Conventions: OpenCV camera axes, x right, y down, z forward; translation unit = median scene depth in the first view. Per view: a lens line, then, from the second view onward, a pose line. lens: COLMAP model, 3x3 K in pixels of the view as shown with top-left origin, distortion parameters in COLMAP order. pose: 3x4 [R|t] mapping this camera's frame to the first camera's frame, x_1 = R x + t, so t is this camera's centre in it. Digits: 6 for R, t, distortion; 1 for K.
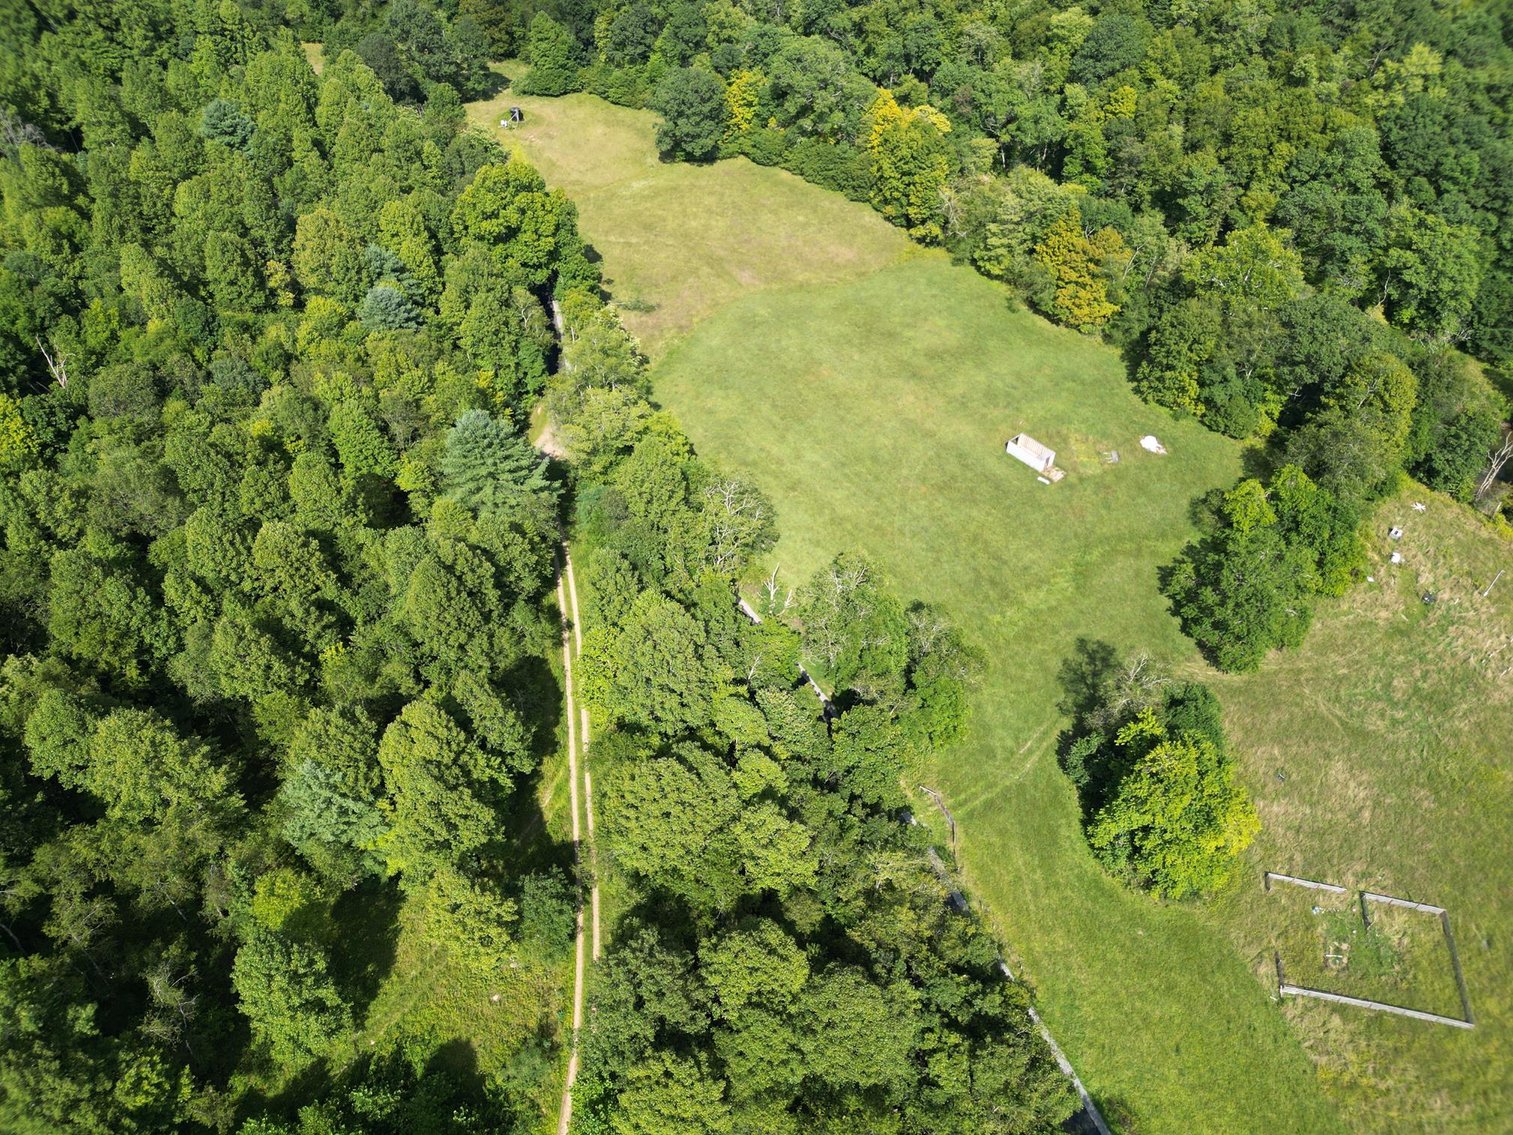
lens RADIAL K [[1057.9, 0, 762.5], [0, 1057.9, 570.2], [0, 0, 1]] dist [0.078160, -0.085993]
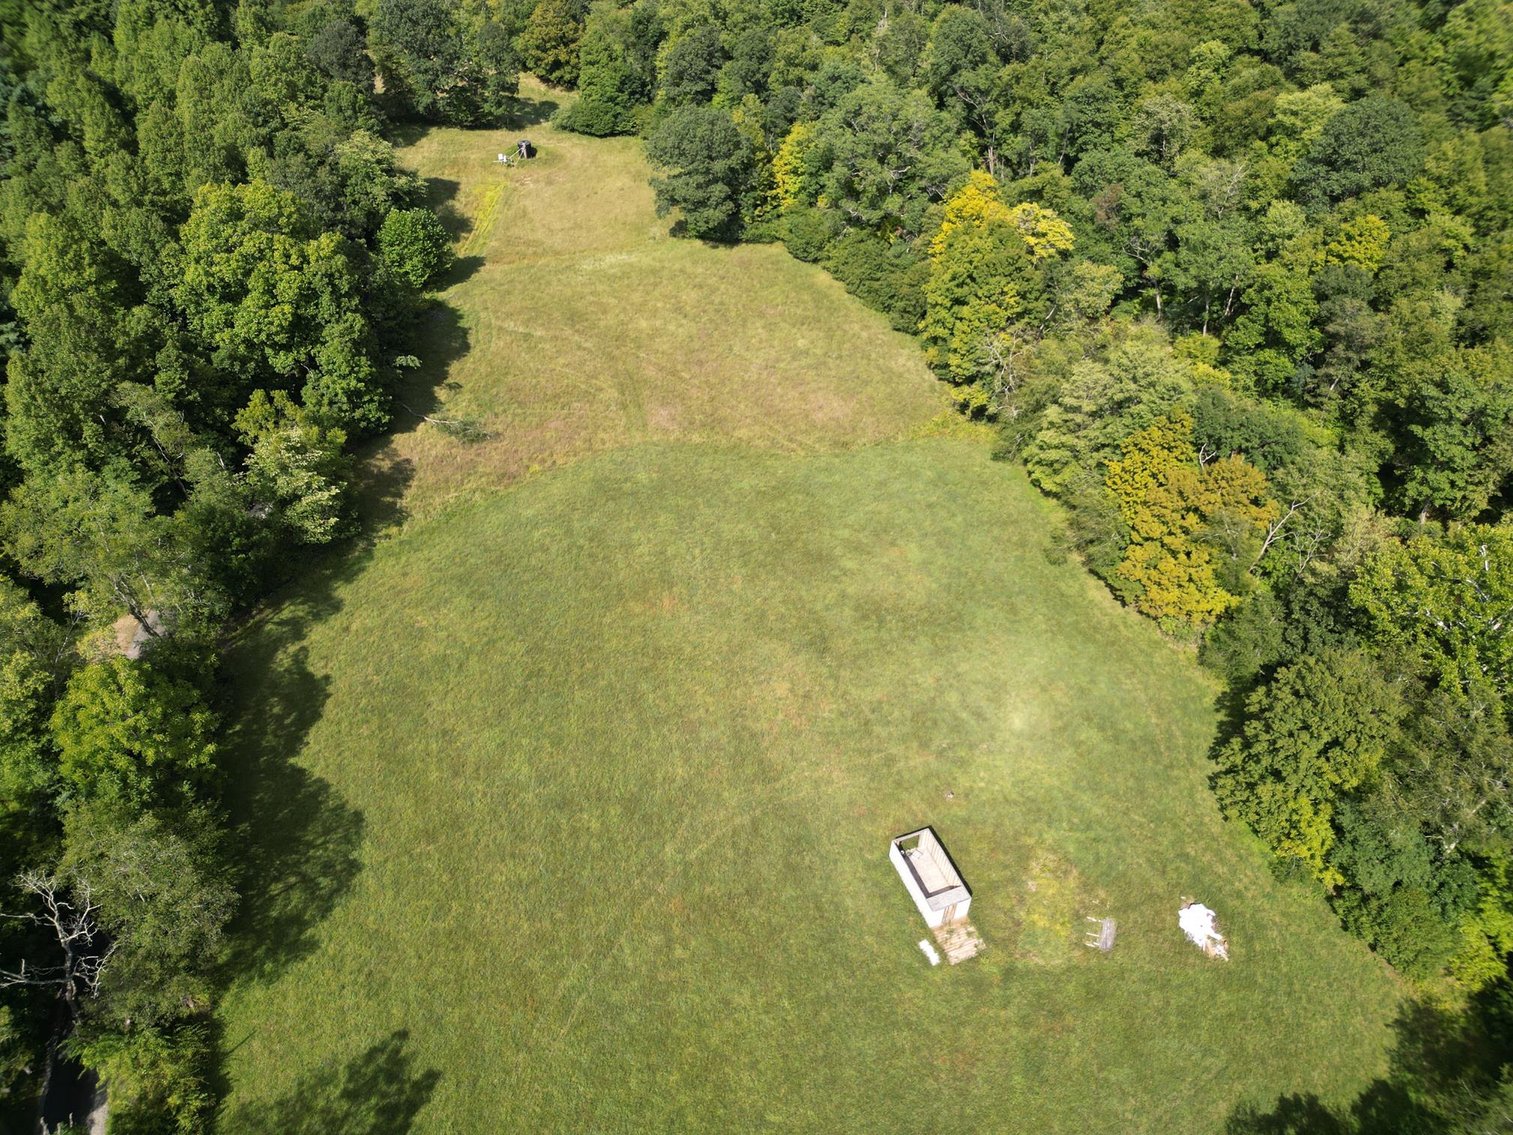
lens RADIAL K [[1059.3, 0, 763.7], [0, 1059.3, 577.1], [0, 0, 1]] dist [0.064851, -0.066691]
pose [[0.946045, 0.217010, -0.240636, 0.210743], [-0.233276, 0.971548, -0.040953, -0.163134], [0.224902, 0.094878, 0.969751, 0.387570]]
